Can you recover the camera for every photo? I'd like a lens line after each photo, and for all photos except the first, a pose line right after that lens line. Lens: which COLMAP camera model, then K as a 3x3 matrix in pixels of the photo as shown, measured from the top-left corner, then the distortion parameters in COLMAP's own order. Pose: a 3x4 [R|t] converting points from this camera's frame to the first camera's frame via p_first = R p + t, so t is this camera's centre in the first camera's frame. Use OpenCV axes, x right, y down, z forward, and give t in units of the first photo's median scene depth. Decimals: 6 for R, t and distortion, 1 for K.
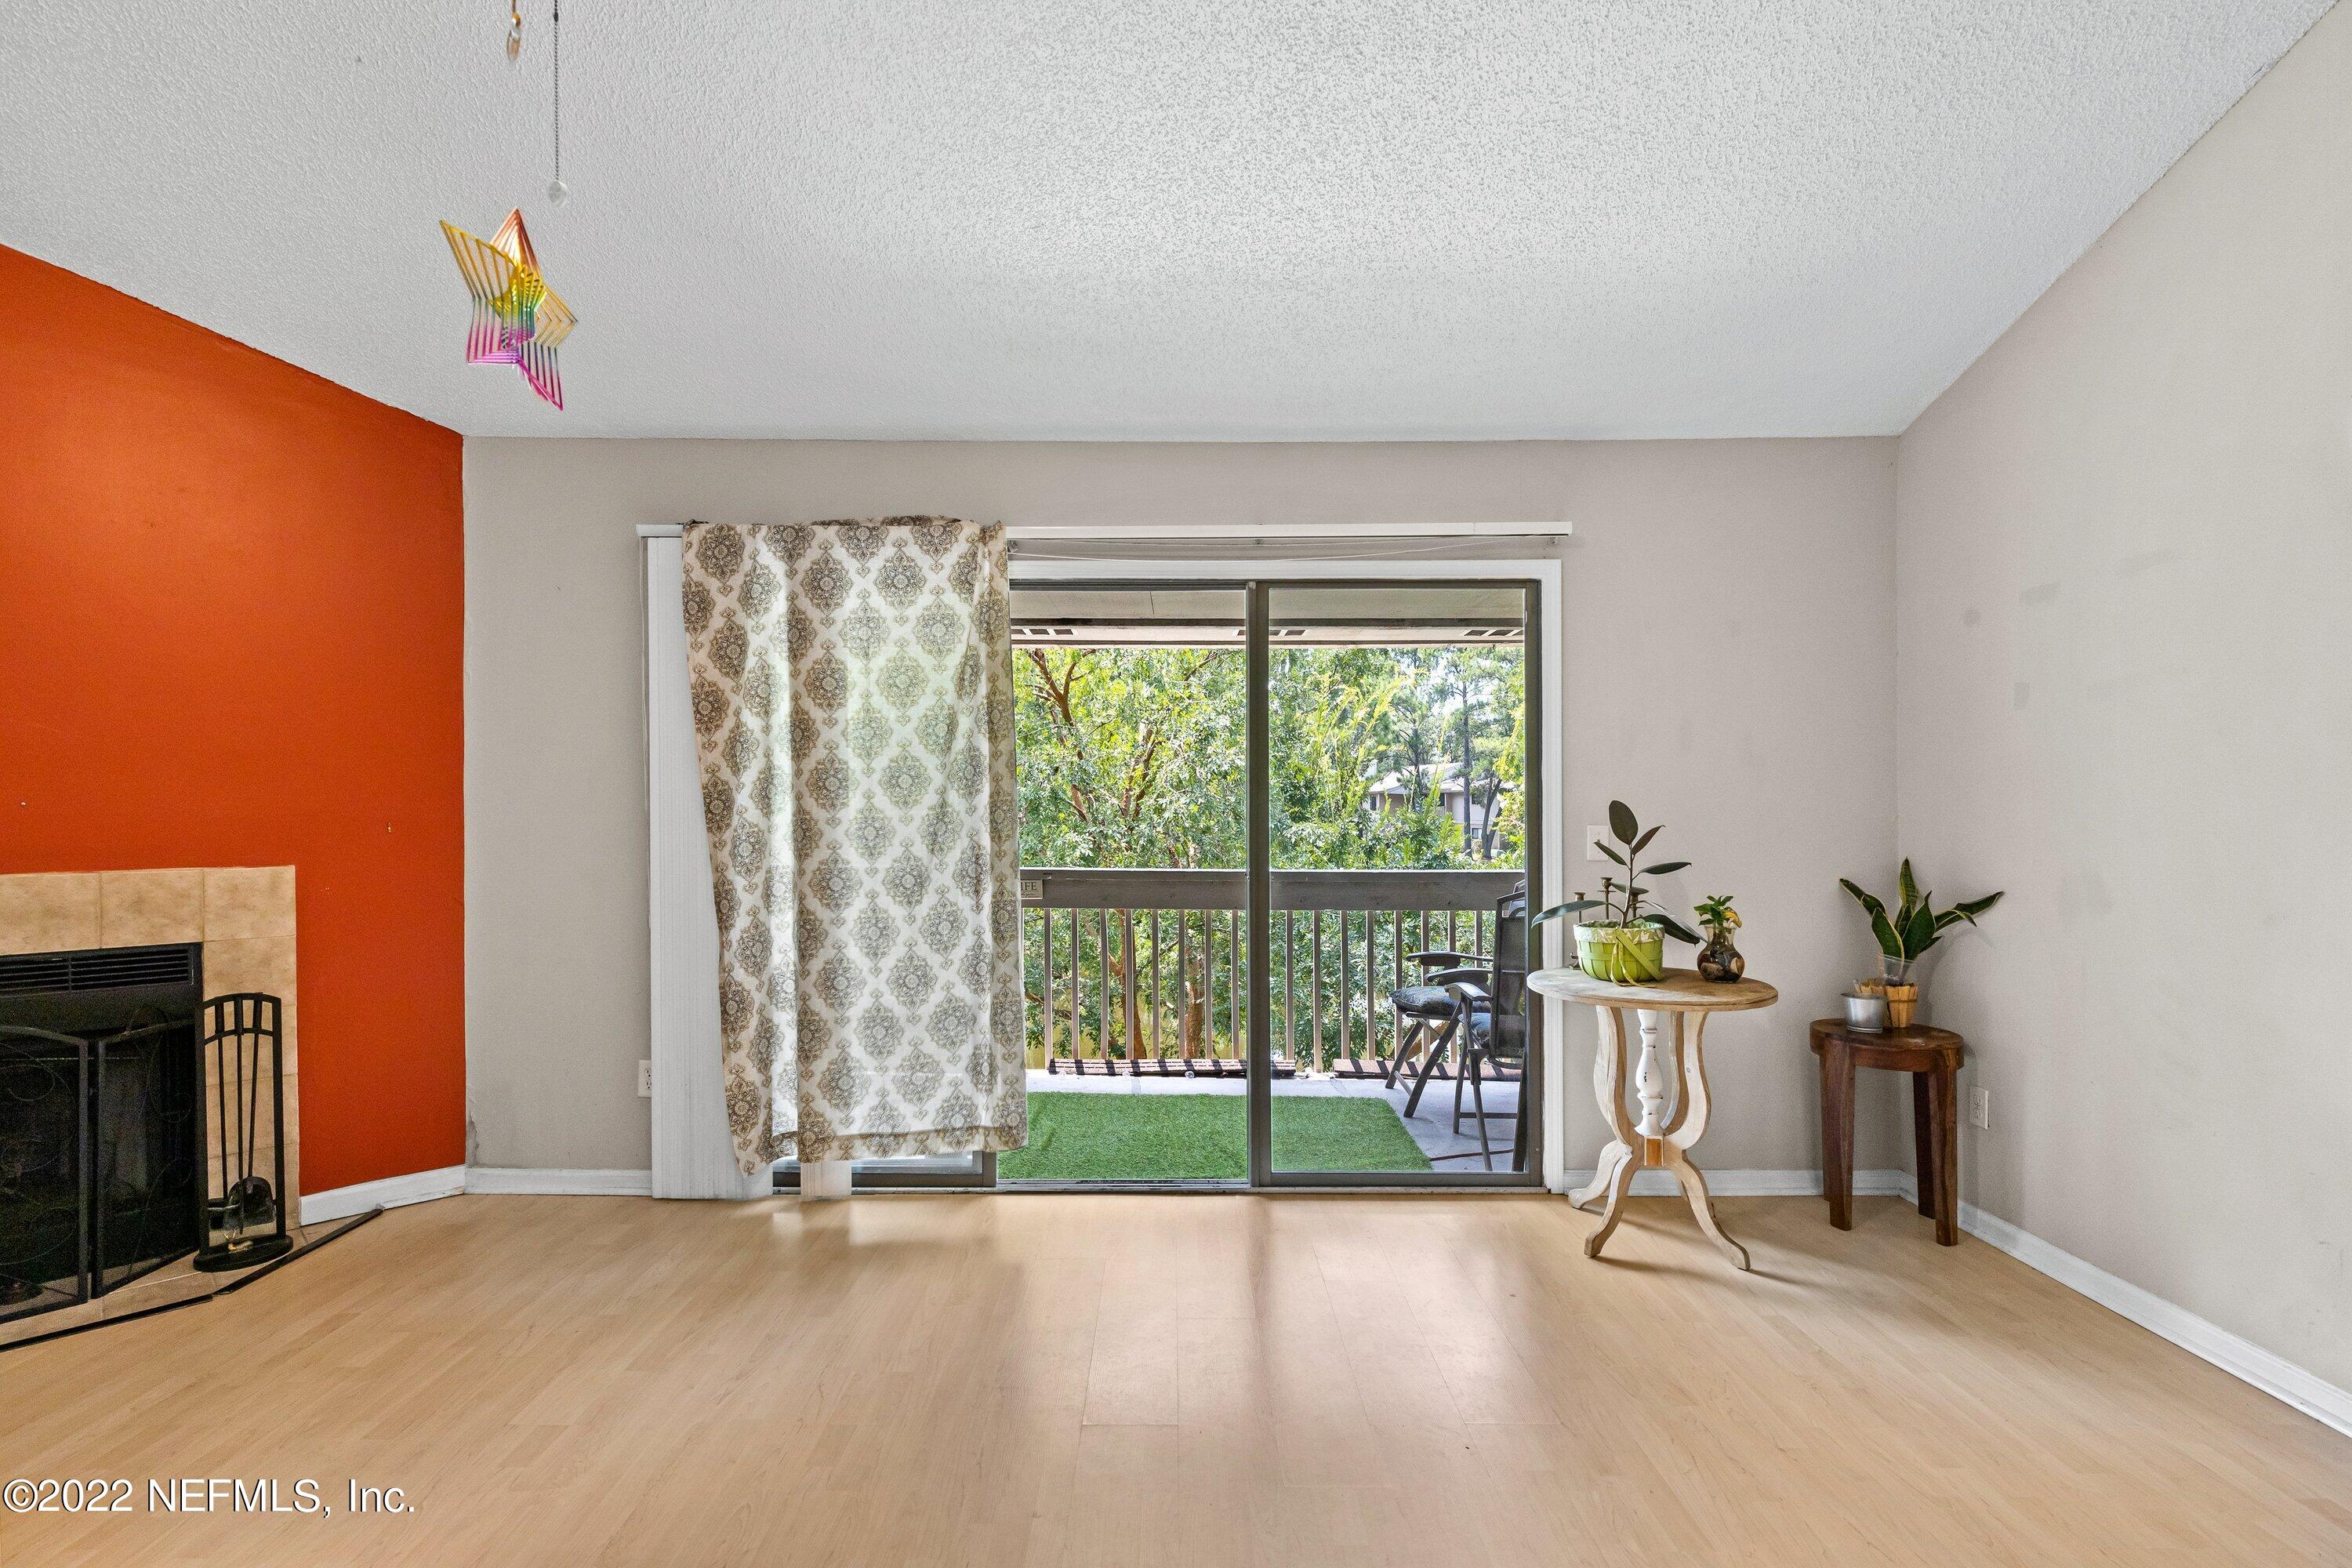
lens RADIAL K [[1075.1, 0, 1161.3], [0, 1075.1, 821.2], [0, 0, 1]] dist [0.004716, -0.001284]
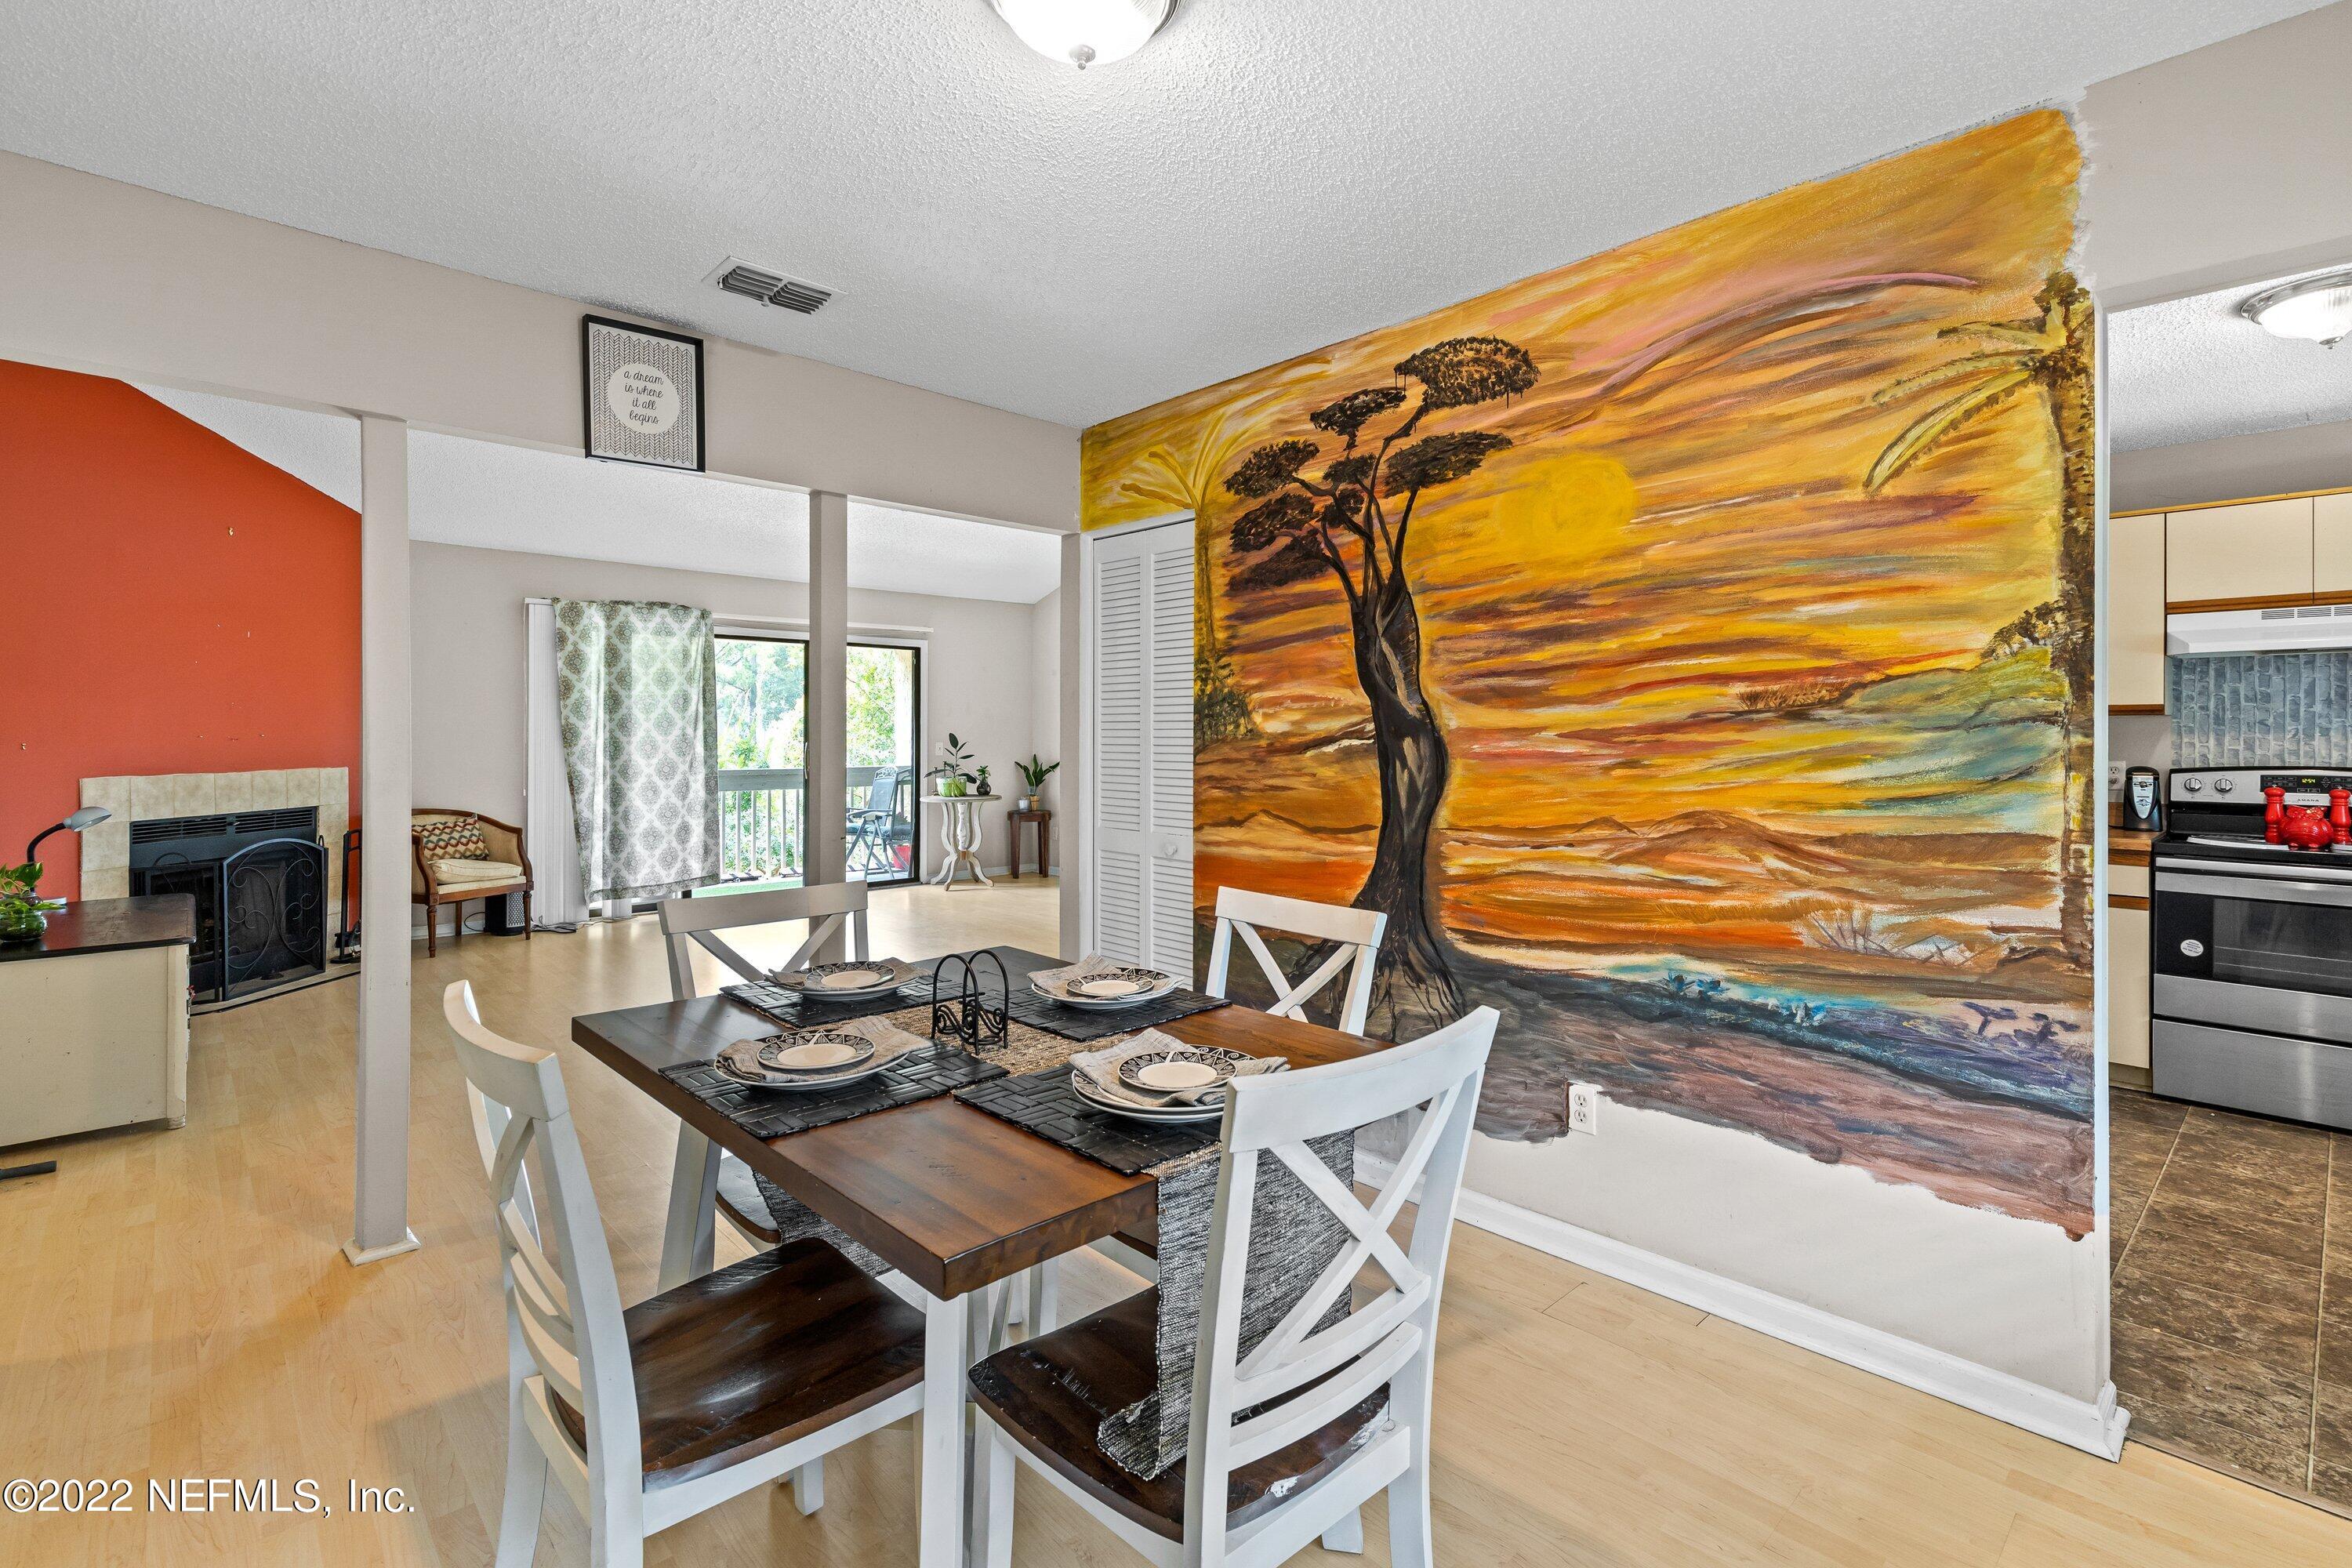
lens RADIAL K [[1075.1, 0, 1179.2], [0, 1075.1, 732.0], [0, 0, 1]] dist [0.004716, -0.001284]
pose [[0.728804, 0.000992, 0.684721, -0.987386], [0.006556, 0.999943, -0.008427, 0.004870], [-0.684691, 0.010631, 0.728756, -1.348766]]
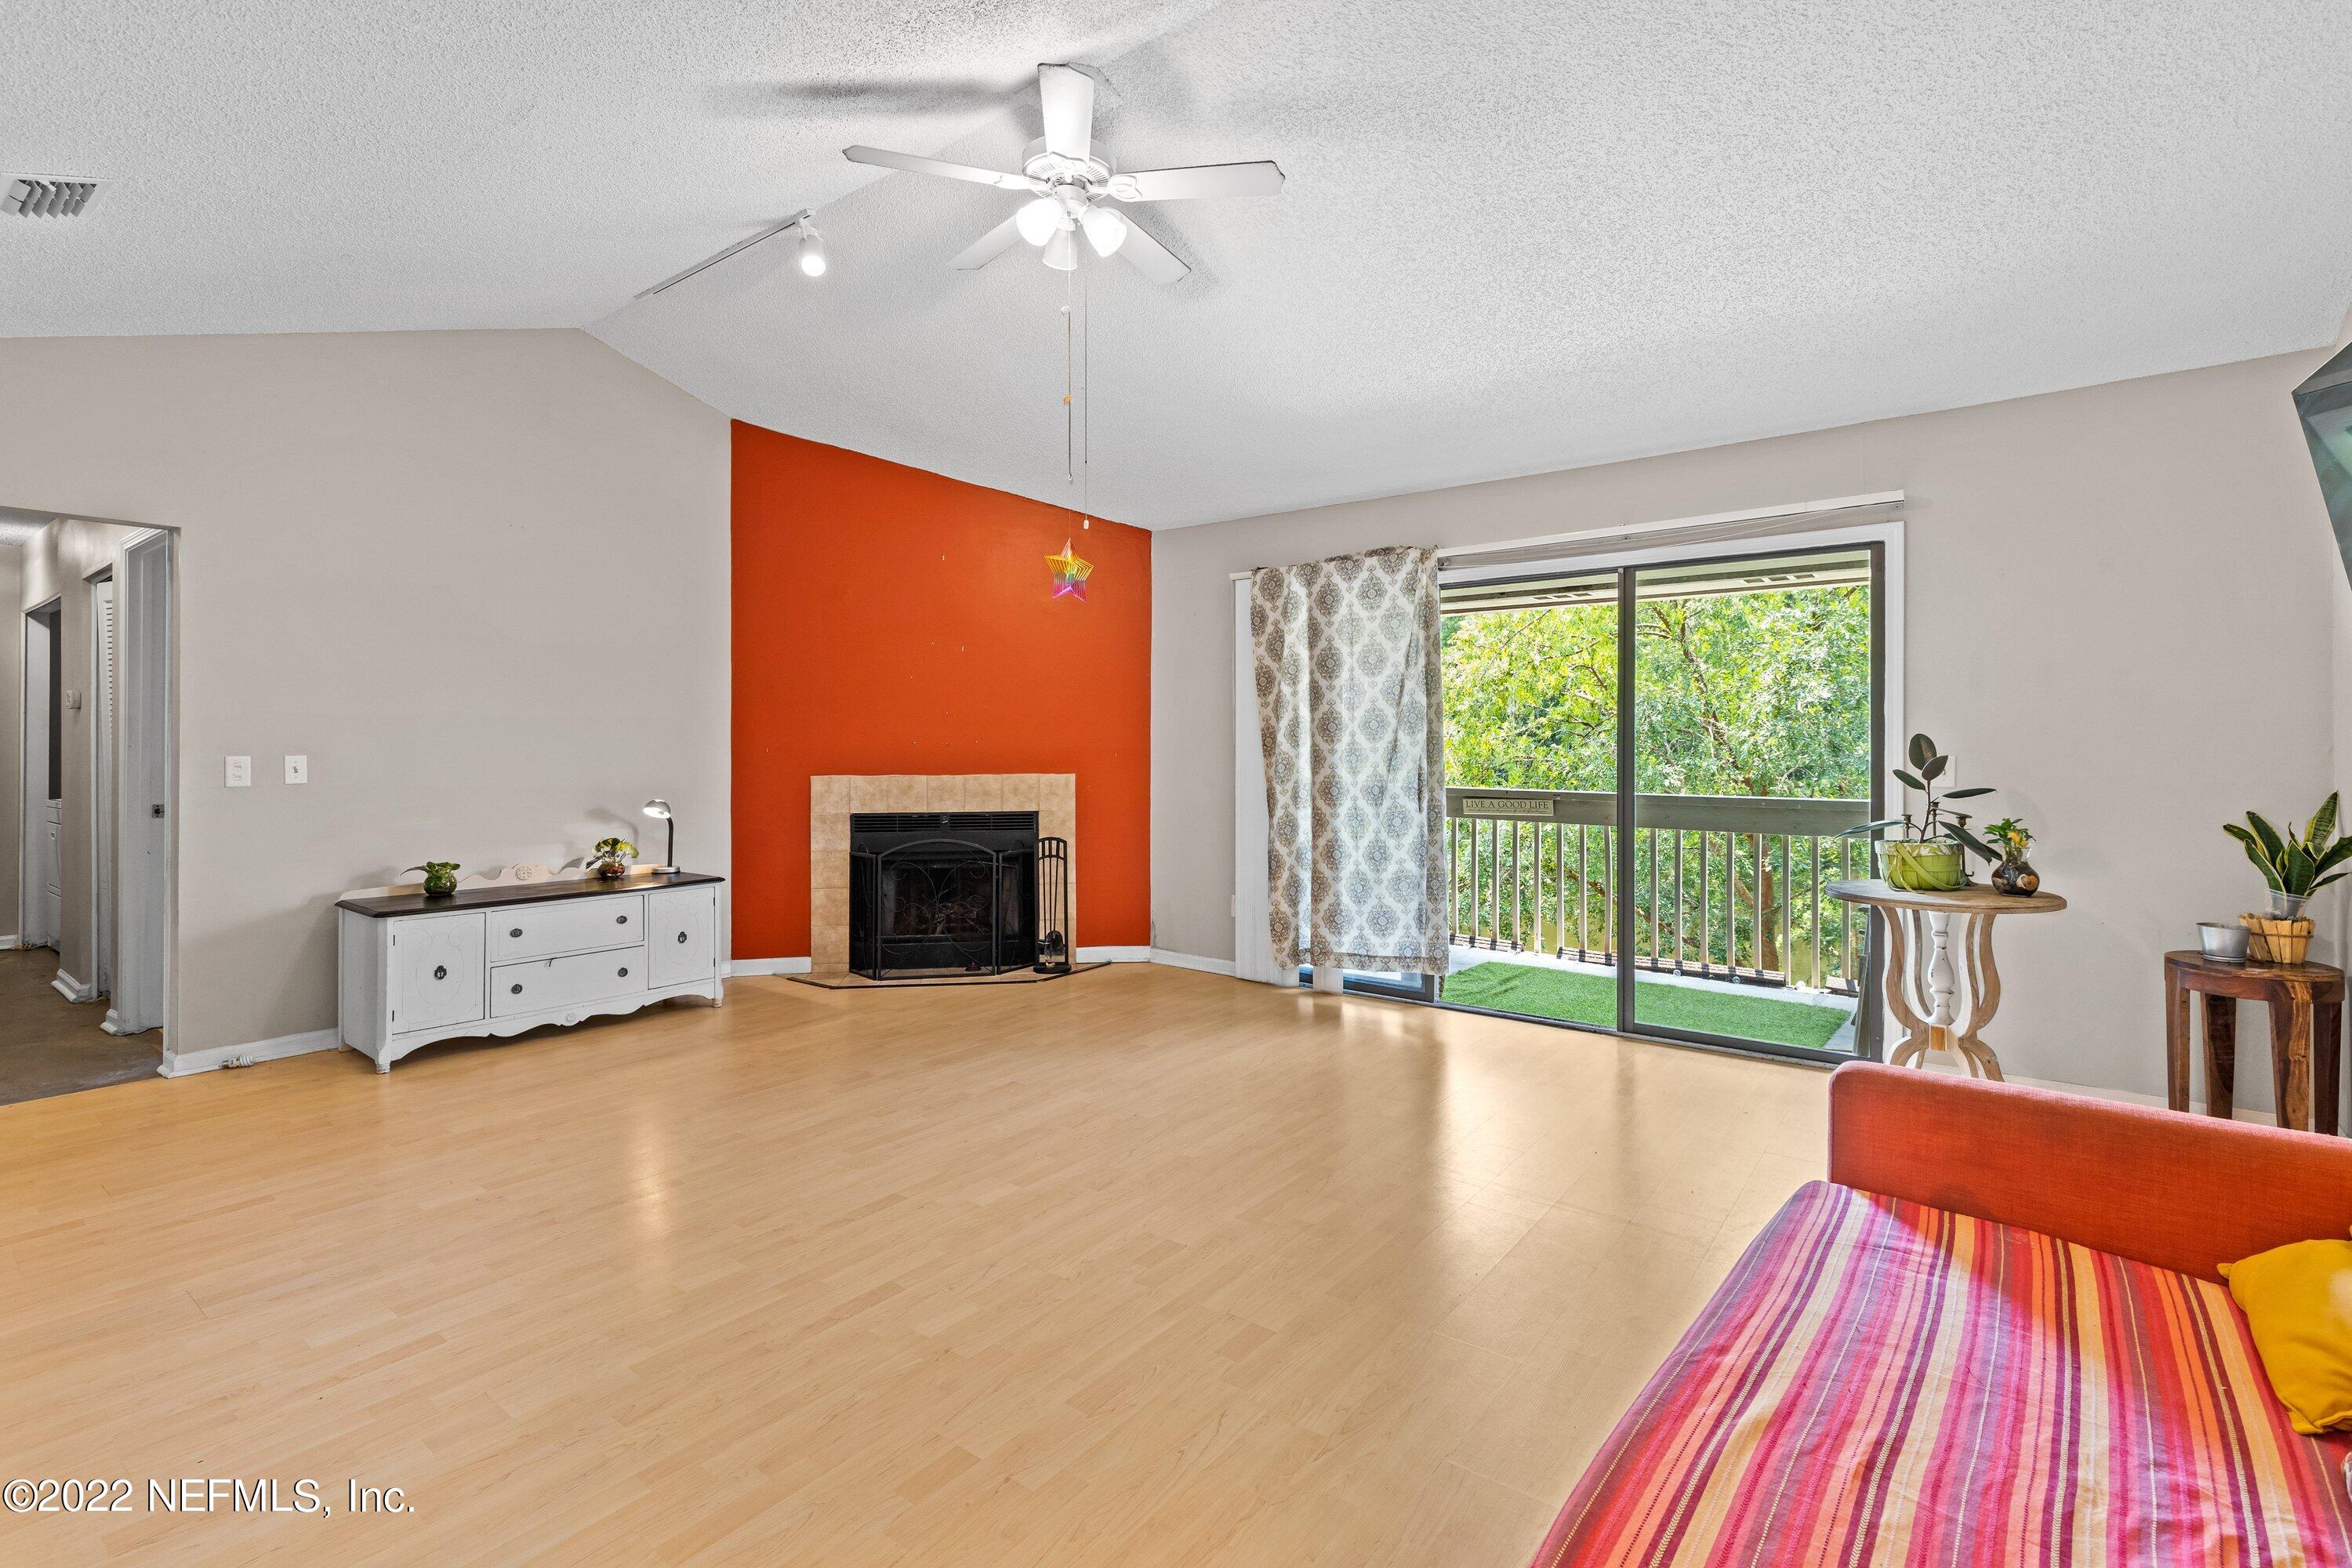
lens RADIAL K [[1075.1, 0, 1164.3], [0, 1075.1, 752.0], [0, 0, 1]] dist [0.004716, -0.001284]
pose [[0.789093, 0.001786, -0.614272, 0.462518], [-0.003673, 0.999992, -0.001810, 0.005404], [0.614263, 0.003684, 0.789093, -0.382185]]
